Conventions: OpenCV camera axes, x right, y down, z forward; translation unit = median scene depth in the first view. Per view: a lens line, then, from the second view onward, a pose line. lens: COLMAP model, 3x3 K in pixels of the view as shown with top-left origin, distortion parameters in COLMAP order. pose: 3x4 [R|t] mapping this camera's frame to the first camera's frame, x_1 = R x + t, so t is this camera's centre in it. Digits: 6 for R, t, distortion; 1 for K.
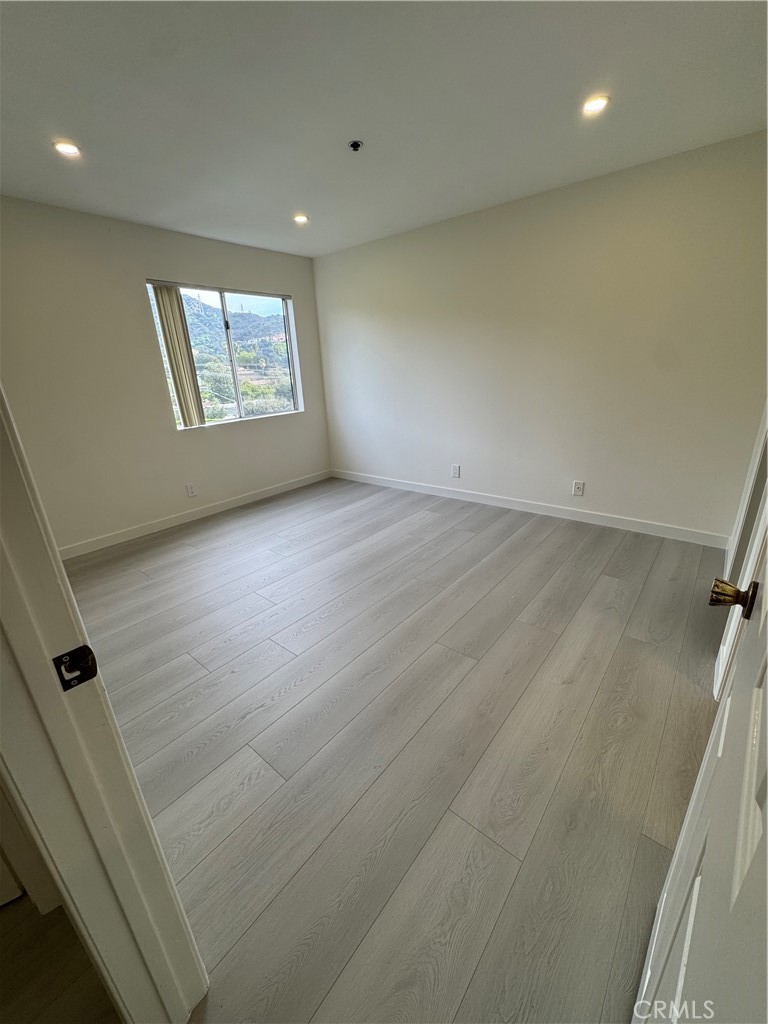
lens RADIAL K [[409.7, 0, 382.2], [0, 409.7, 510.5], [0, 0, 1]] dist [-0.003012, -0.000251]
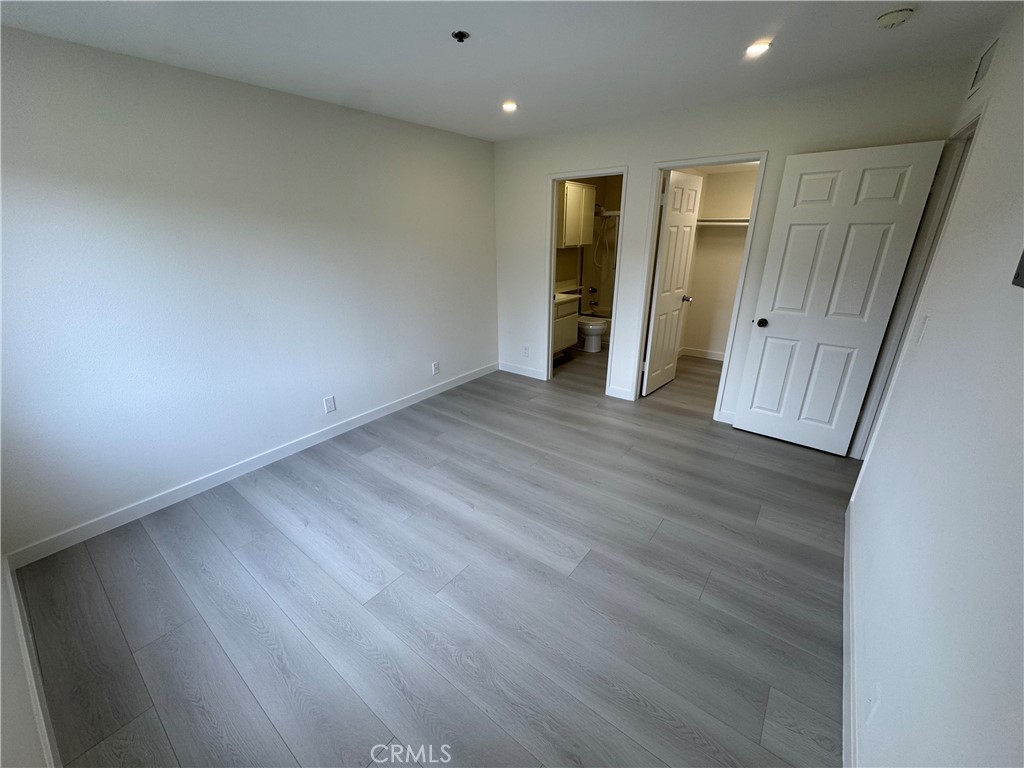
lens RADIAL K [[409.7, 0, 512.0], [0, 409.7, 384.0], [0, 0, 1]] dist [-0.003012, -0.000251]
pose [[-0.036528, -0.311718, 0.949472, -0.730867], [0.341539, 0.889001, 0.305005, -0.314930], [-0.939158, 0.335423, 0.073990, 0.717848]]
